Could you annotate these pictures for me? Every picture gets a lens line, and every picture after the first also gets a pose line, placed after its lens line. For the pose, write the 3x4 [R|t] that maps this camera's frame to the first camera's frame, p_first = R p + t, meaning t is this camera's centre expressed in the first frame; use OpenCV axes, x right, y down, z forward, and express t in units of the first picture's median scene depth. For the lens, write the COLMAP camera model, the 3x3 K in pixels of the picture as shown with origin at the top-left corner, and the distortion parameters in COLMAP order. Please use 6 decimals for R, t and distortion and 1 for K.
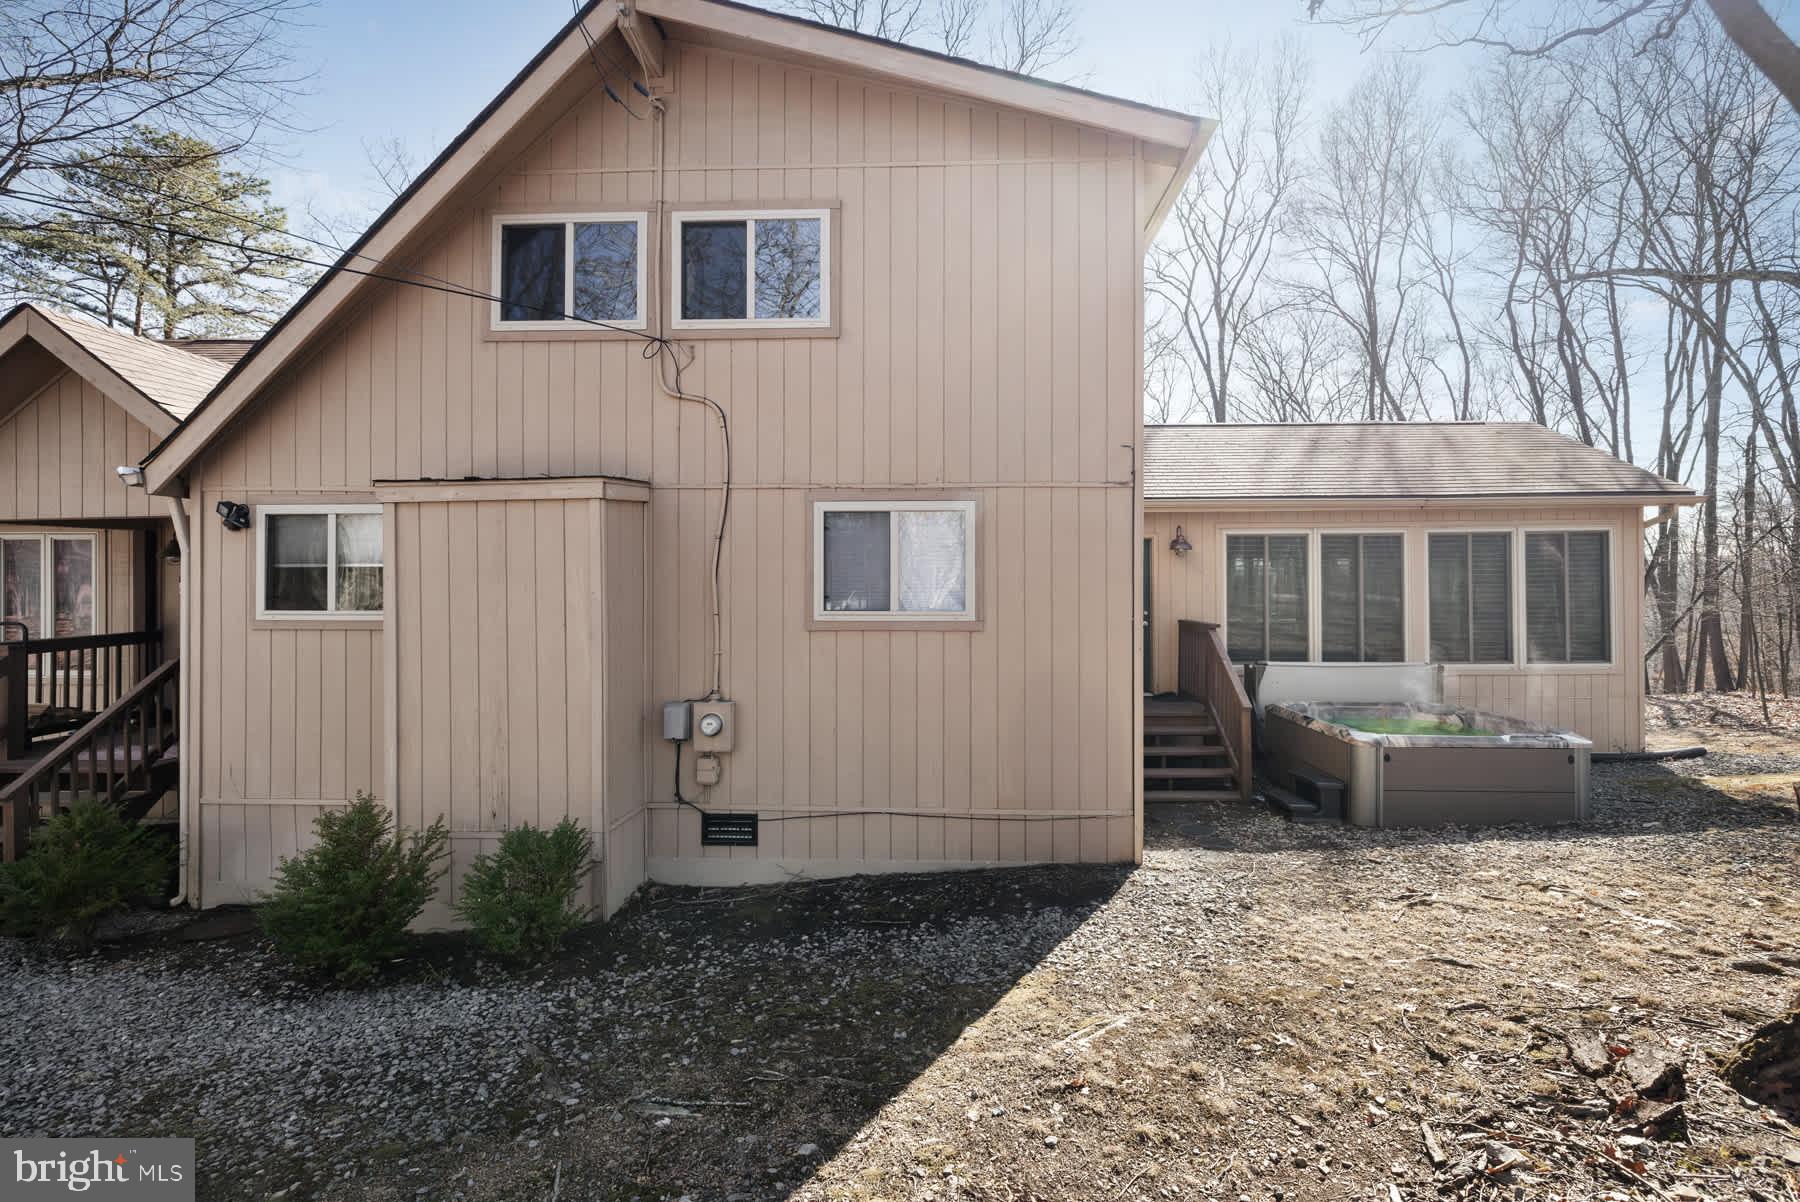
lens RADIAL K [[784.1, 0, 905.3], [0, 784.1, 593.7], [0, 0, 1]] dist [-0.001315, 0.000792]
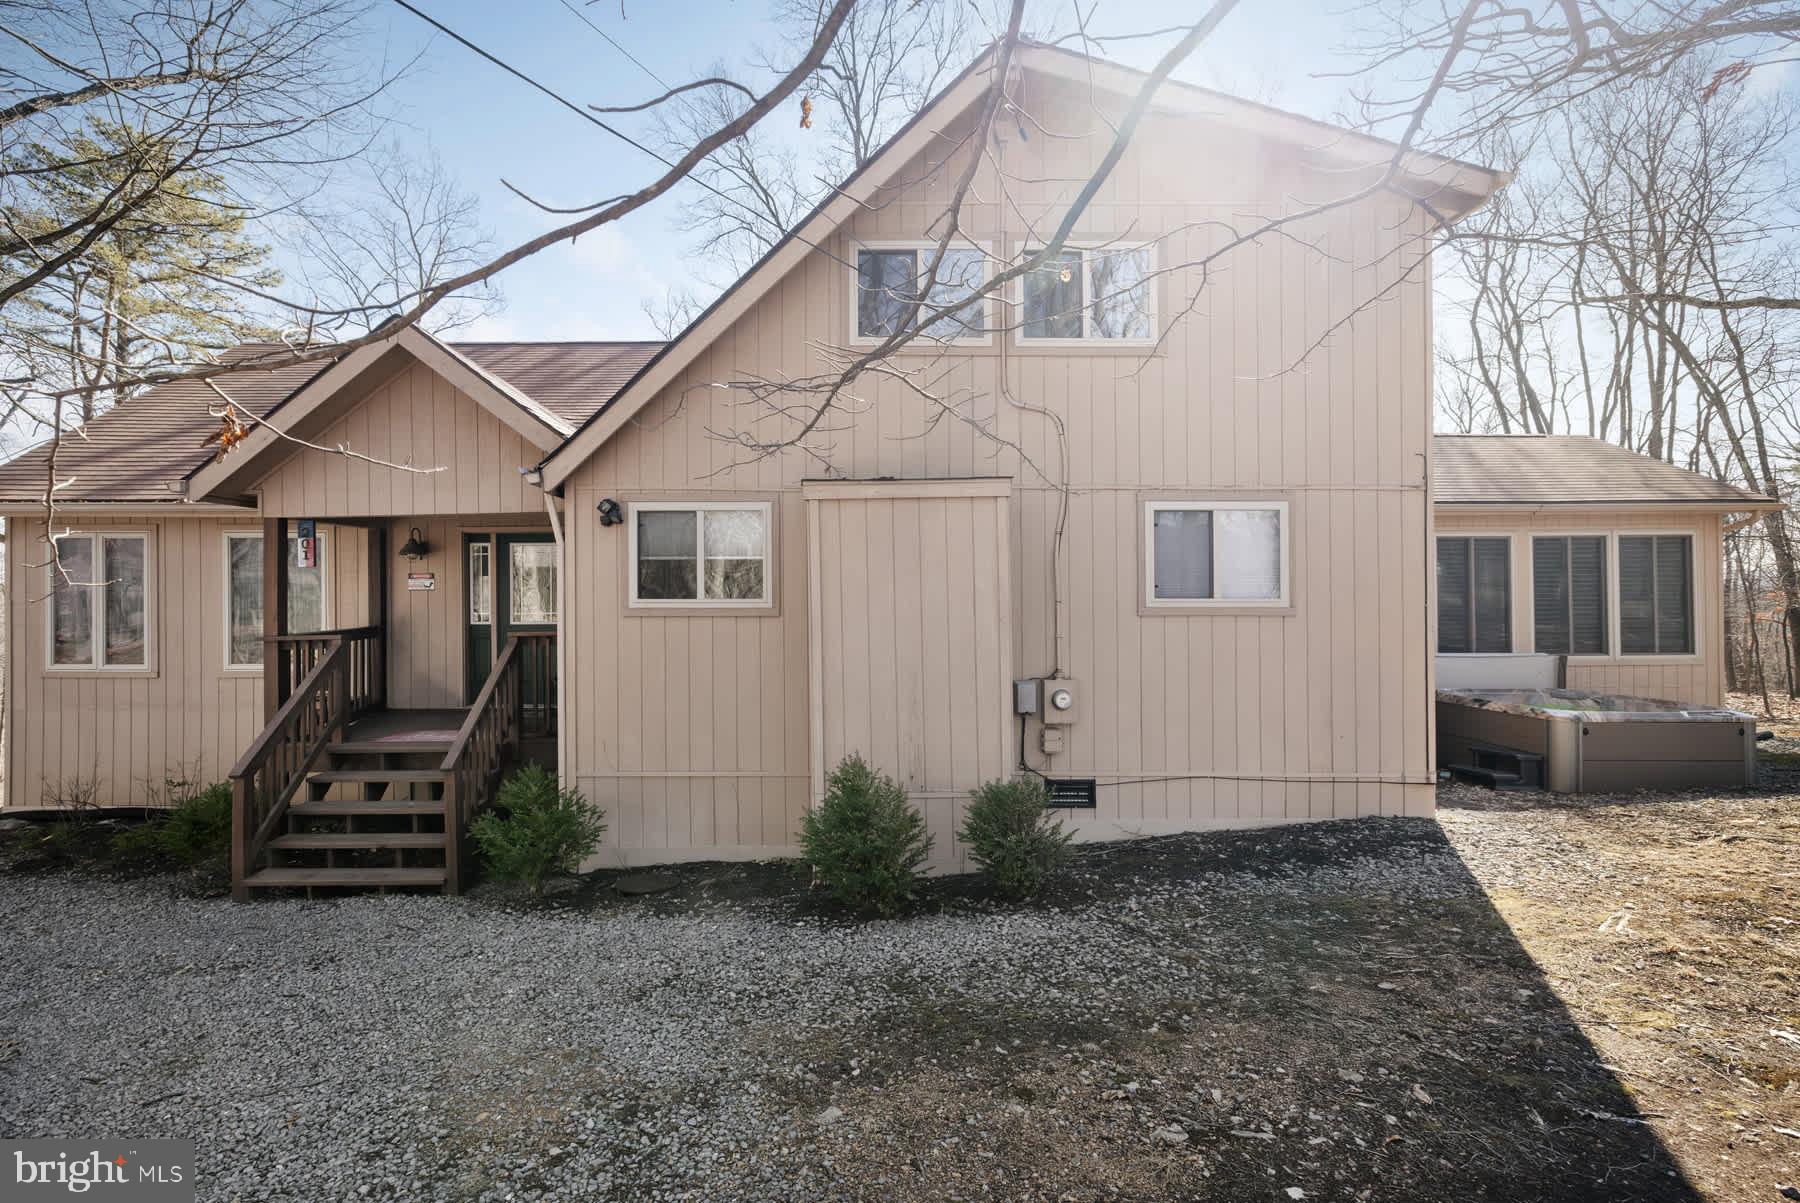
lens RADIAL K [[784.1, 0, 889.5], [0, 784.1, 600.2], [0, 0, 1]] dist [-0.001315, 0.000792]
pose [[0.999199, -0.000289, 0.040009, -0.517064], [0.000389, 0.999997, -0.002494, 0.026313], [-0.040008, 0.002508, 0.999196, -0.107834]]
